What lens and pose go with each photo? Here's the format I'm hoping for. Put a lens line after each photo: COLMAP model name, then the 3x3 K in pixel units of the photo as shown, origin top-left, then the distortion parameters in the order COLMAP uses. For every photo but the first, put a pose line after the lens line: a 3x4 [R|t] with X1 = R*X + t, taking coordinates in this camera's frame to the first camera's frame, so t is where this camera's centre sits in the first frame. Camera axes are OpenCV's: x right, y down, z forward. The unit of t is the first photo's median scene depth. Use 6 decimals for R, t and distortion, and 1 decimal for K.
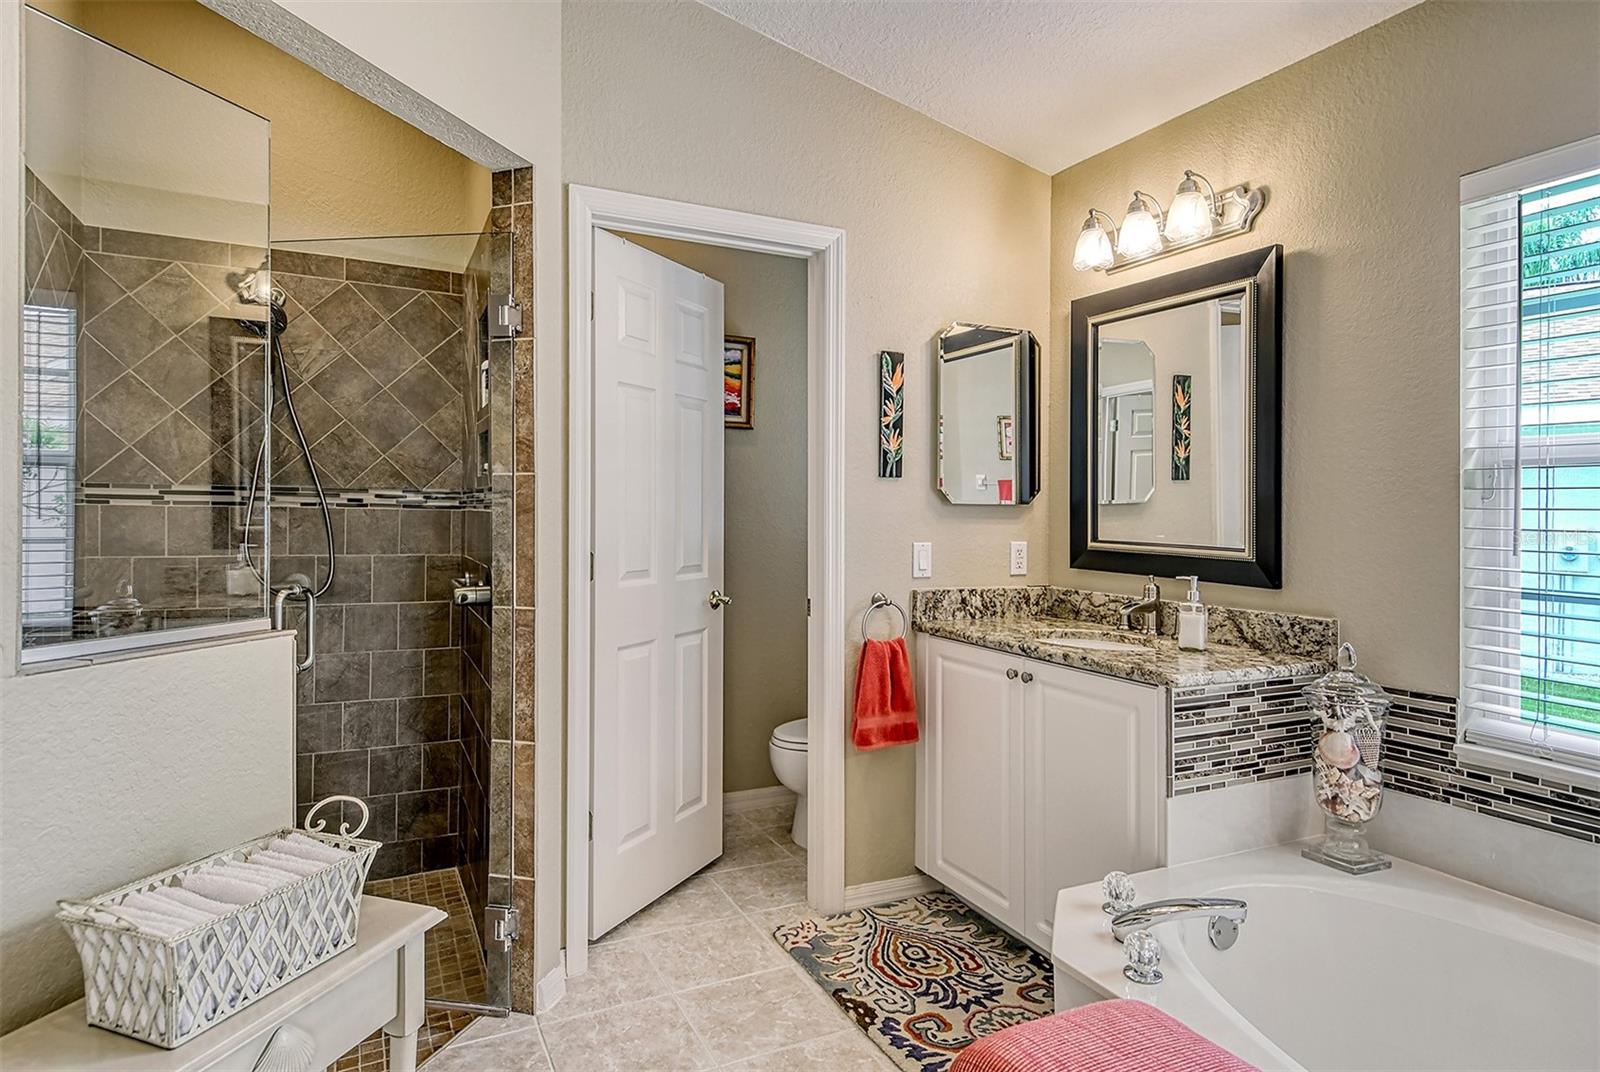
lens RADIAL K [[902.8, 0, 800.0], [0, 902.8, 536.0], [0, 0, 1]] dist [0.037618, -0.030347]
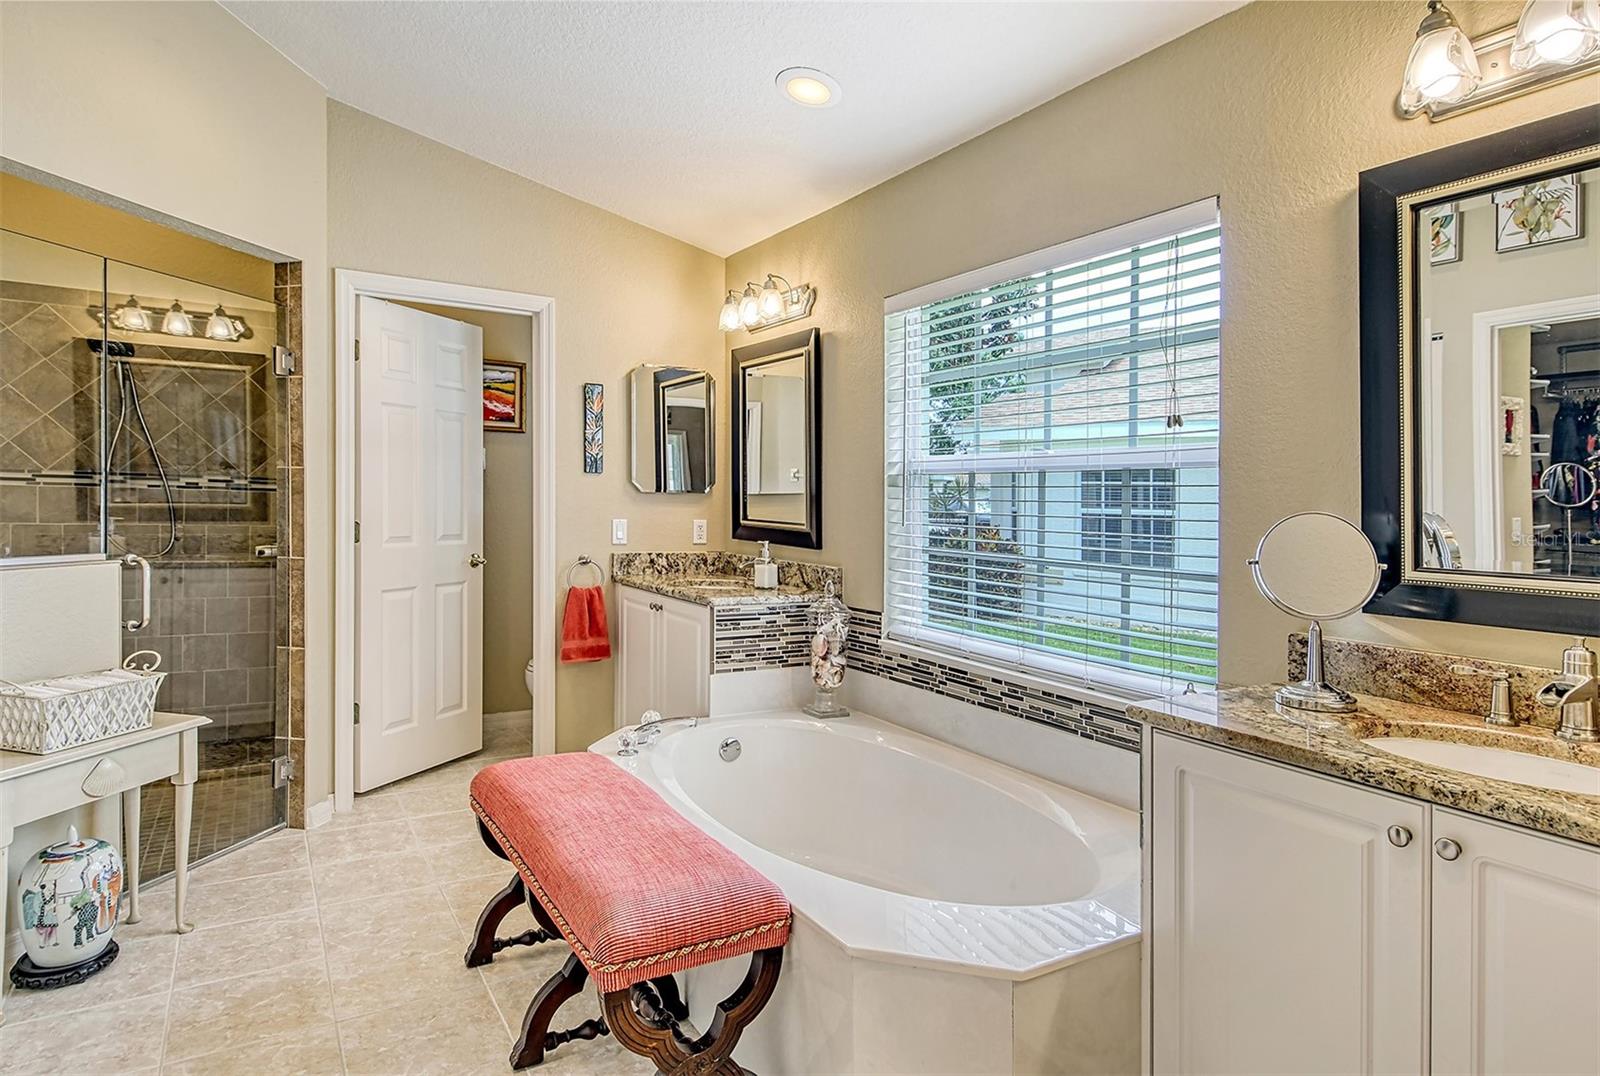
lens RADIAL K [[892.1, 0, 800.0], [0, 892.1, 538.0], [0, 0, 1]] dist [0.043325, -0.029203]
pose [[0.995603, 0.007637, 0.093363, 0.304718], [-0.008986, 0.999861, 0.014039, 0.015187], [-0.093243, -0.014816, 0.995533, -0.442521]]
